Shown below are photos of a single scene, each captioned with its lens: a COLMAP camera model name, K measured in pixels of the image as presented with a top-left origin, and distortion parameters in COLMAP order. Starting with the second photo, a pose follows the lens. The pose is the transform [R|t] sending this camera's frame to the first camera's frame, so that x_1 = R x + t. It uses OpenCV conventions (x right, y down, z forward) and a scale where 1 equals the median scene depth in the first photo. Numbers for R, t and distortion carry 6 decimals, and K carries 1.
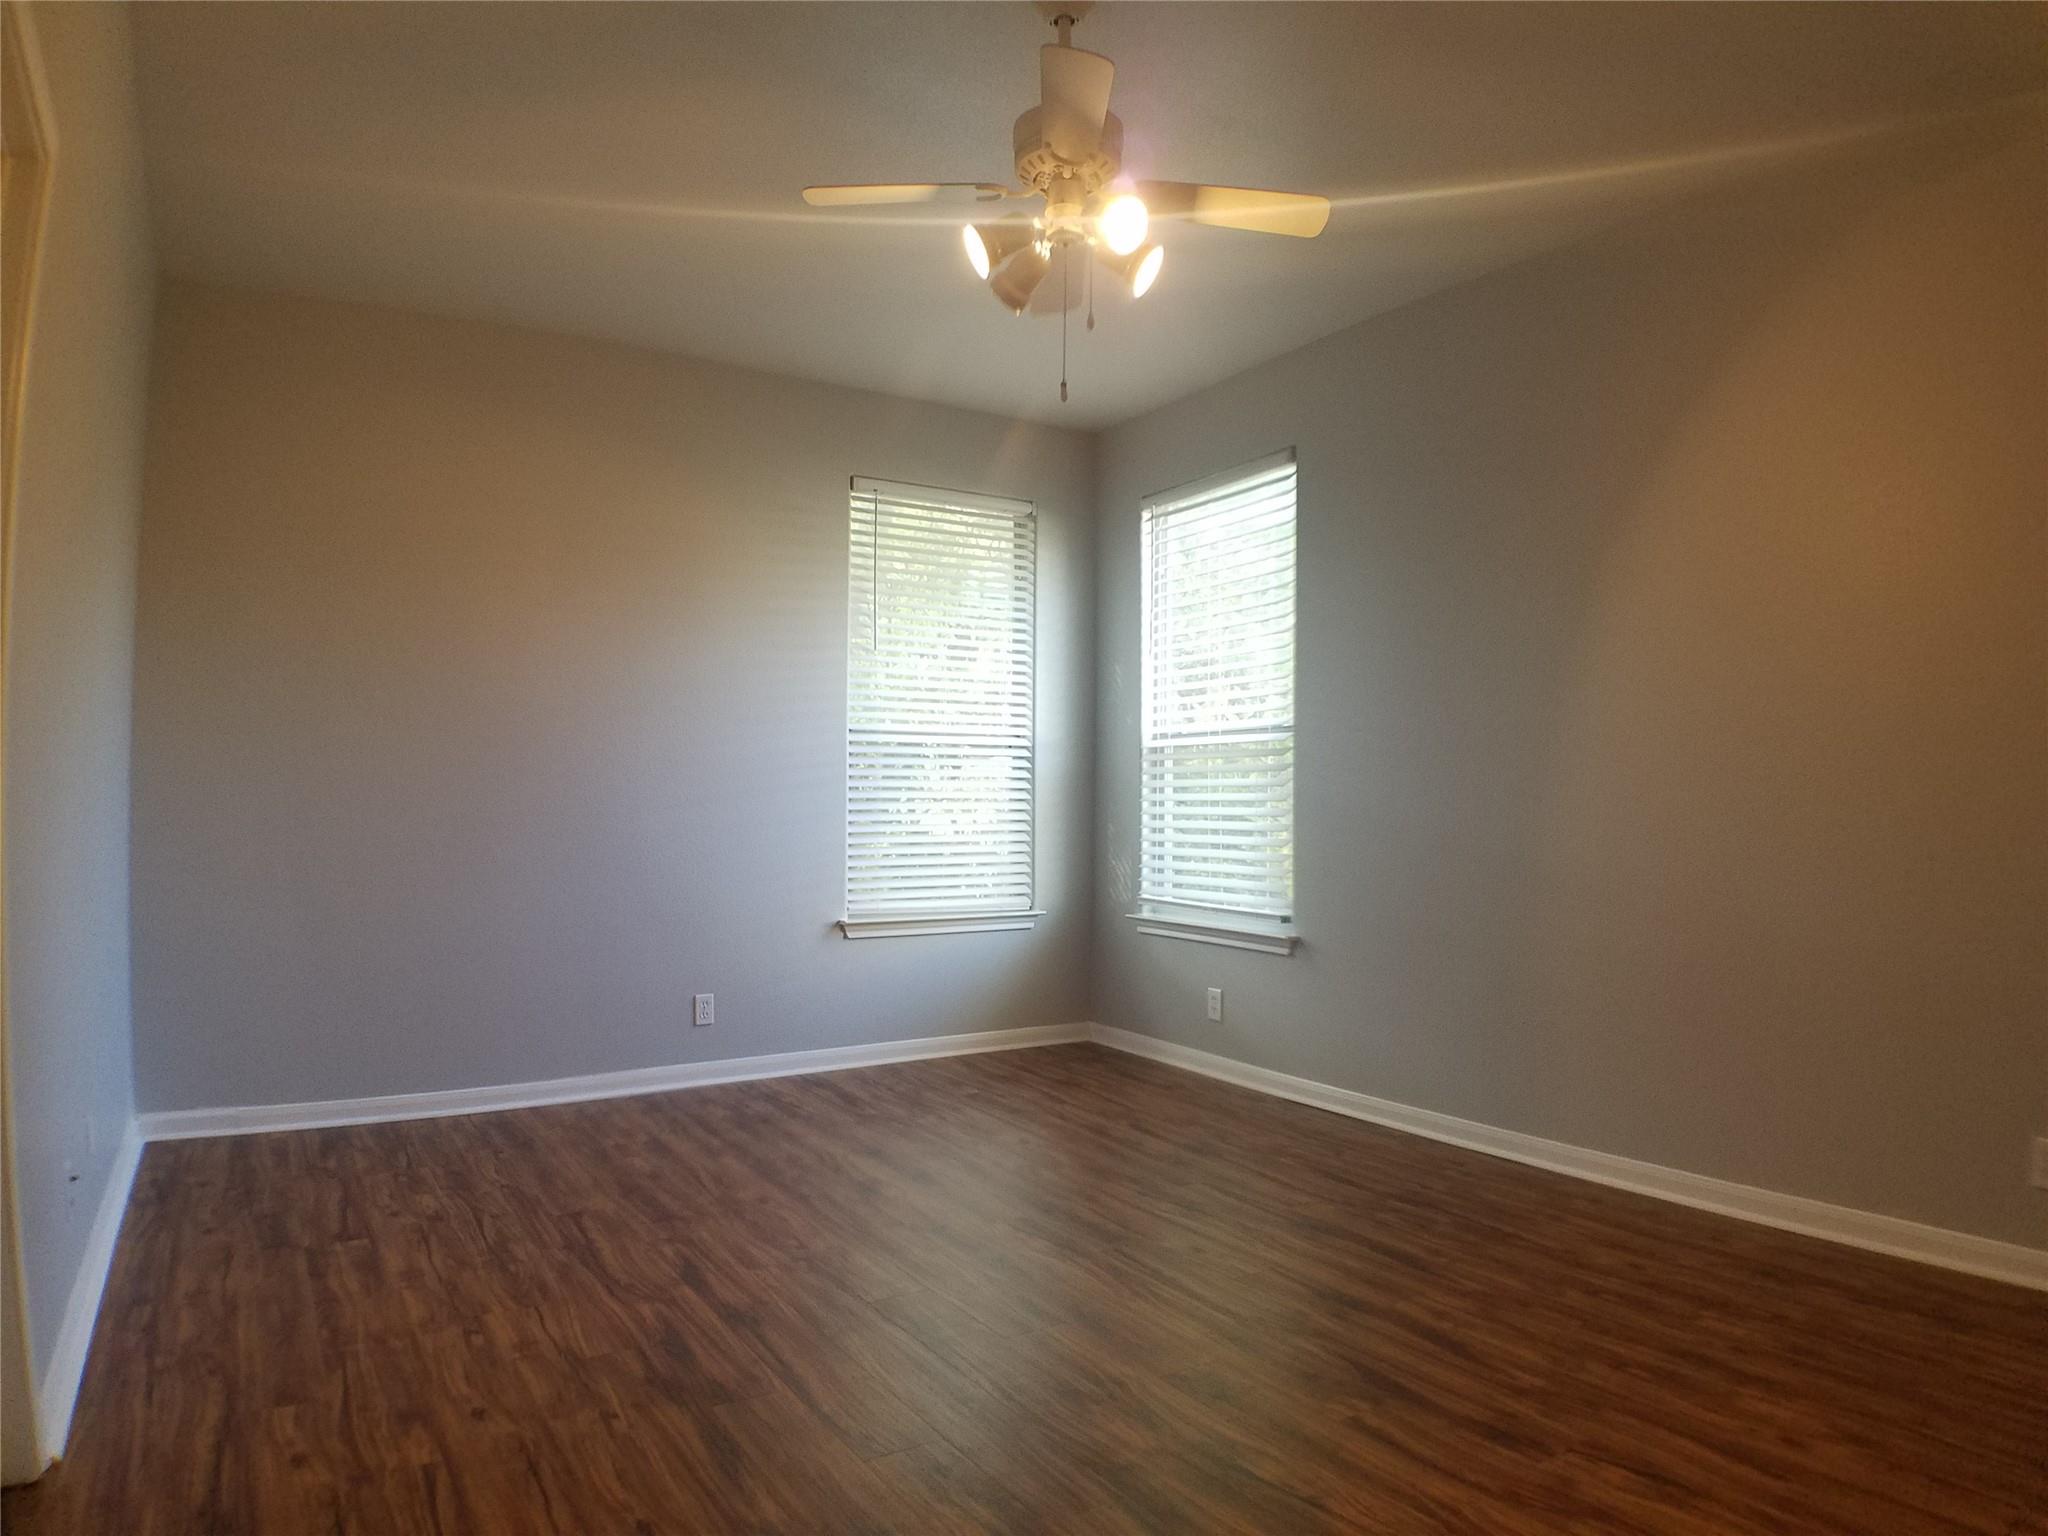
lens RADIAL K [[1267.0, 0, 1020.0], [0, 1267.0, 762.8], [0, 0, 1]] dist [-0.070076, -0.039972]
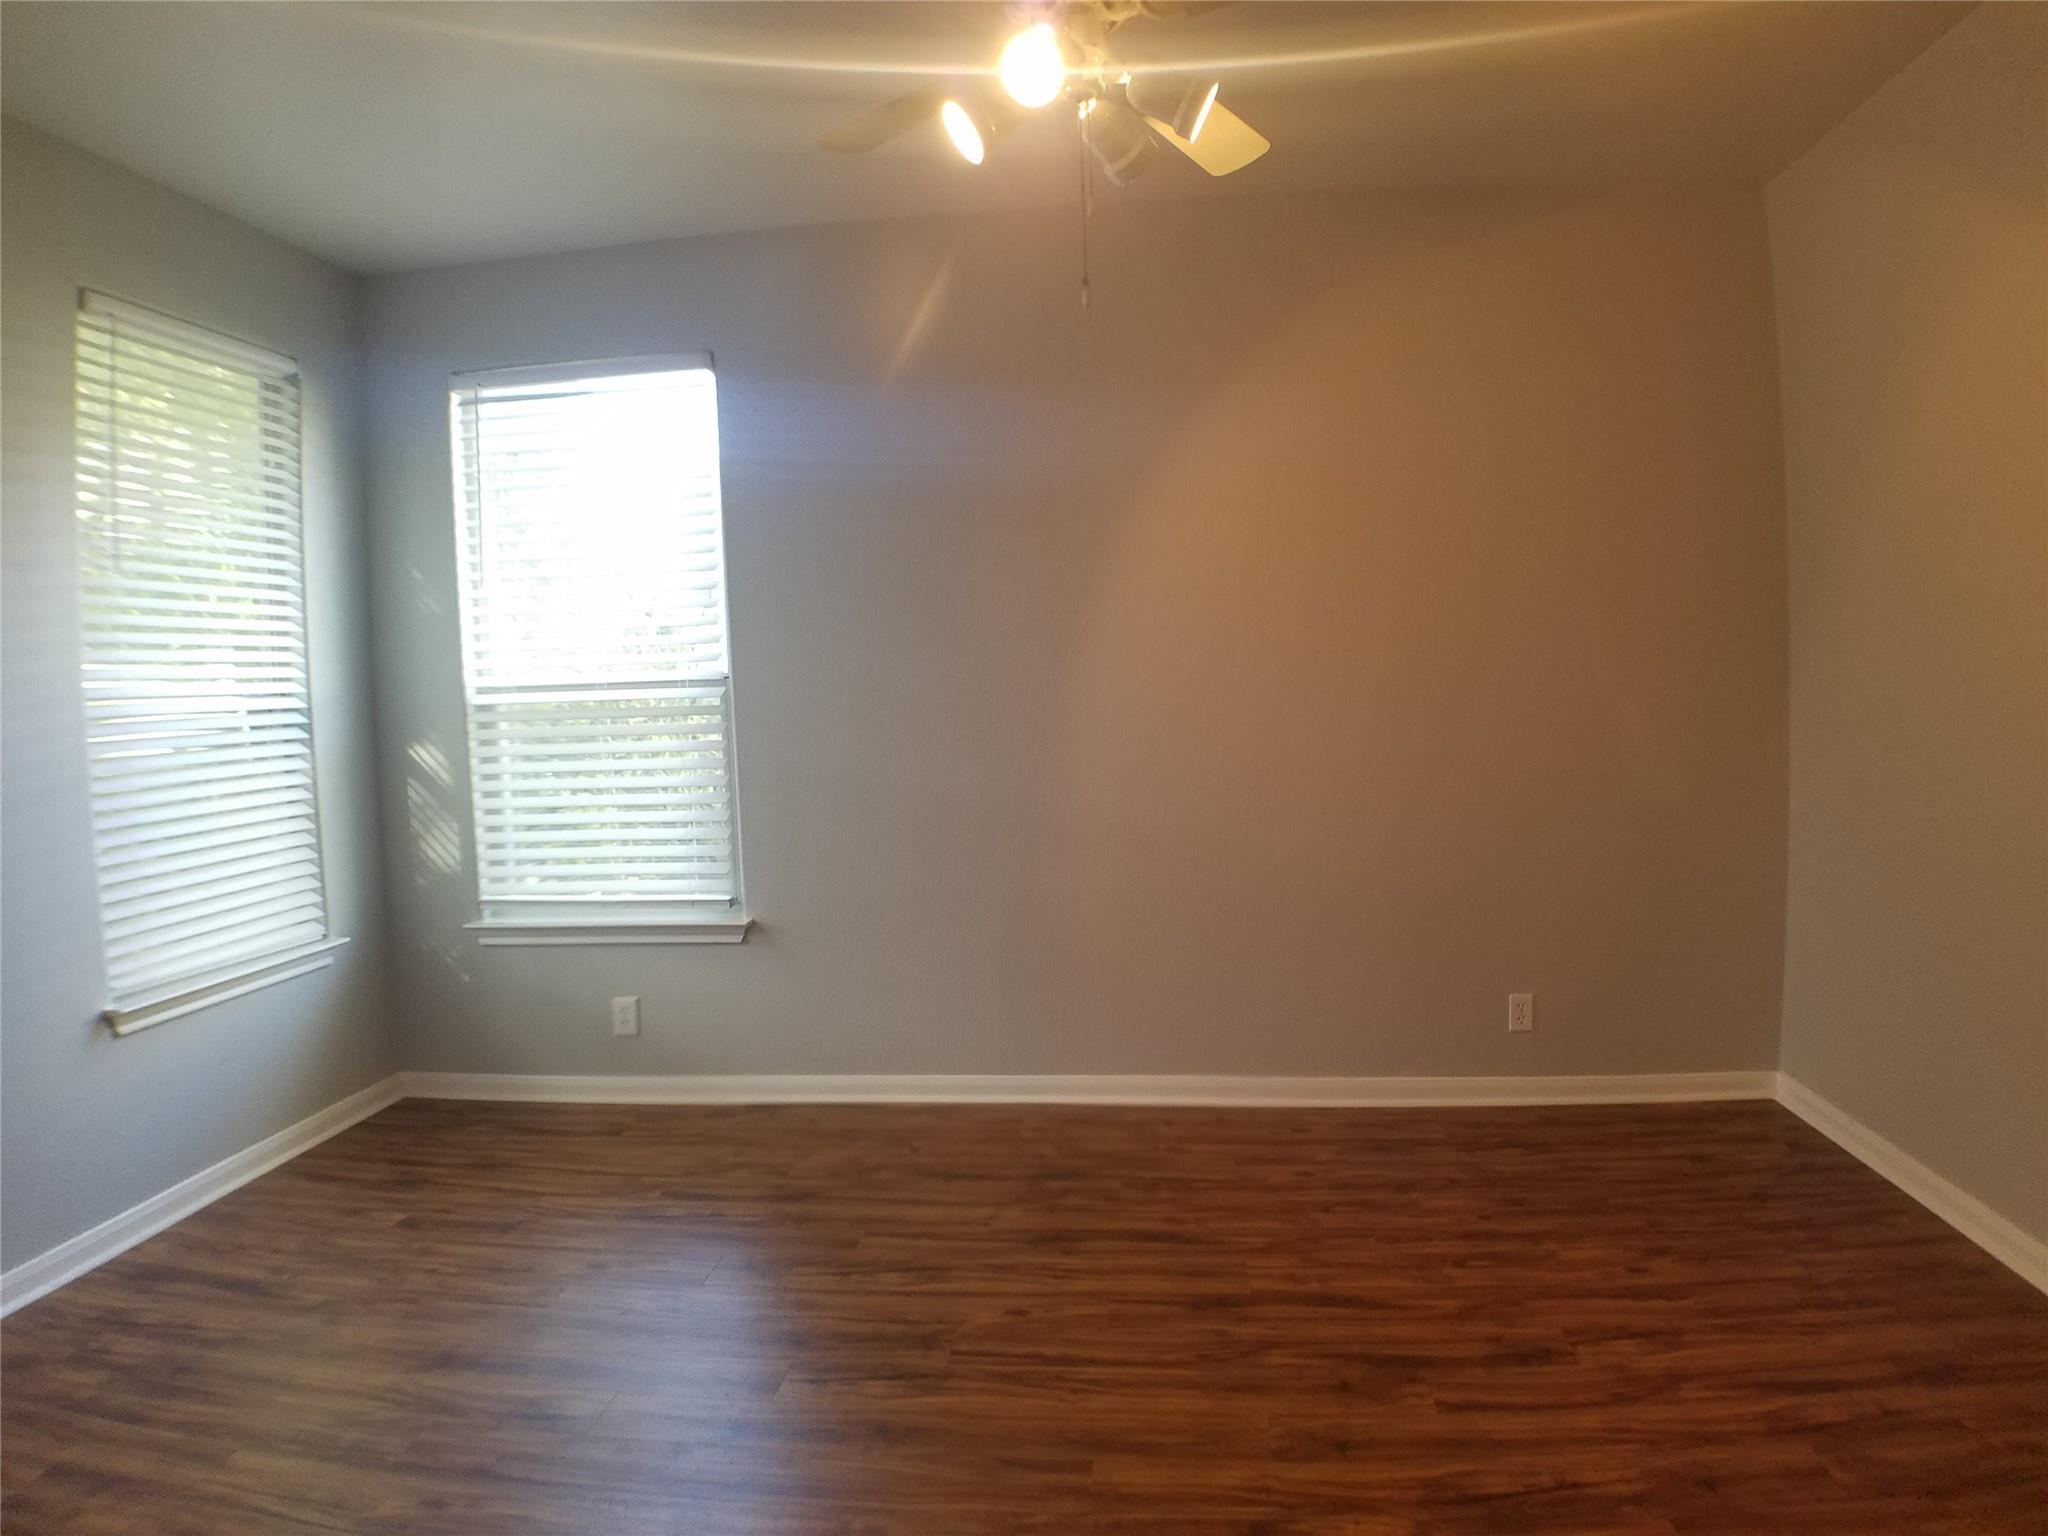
lens RADIAL K [[1267.0, 0, 1041.0], [0, 1267.0, 765.8], [0, 0, 1]] dist [-0.070076, -0.039972]
pose [[0.620544, -0.075602, 0.780519, -0.325286], [0.014176, 0.996261, 0.085229, -0.040659], [-0.784044, -0.041824, 0.619295, 0.307342]]
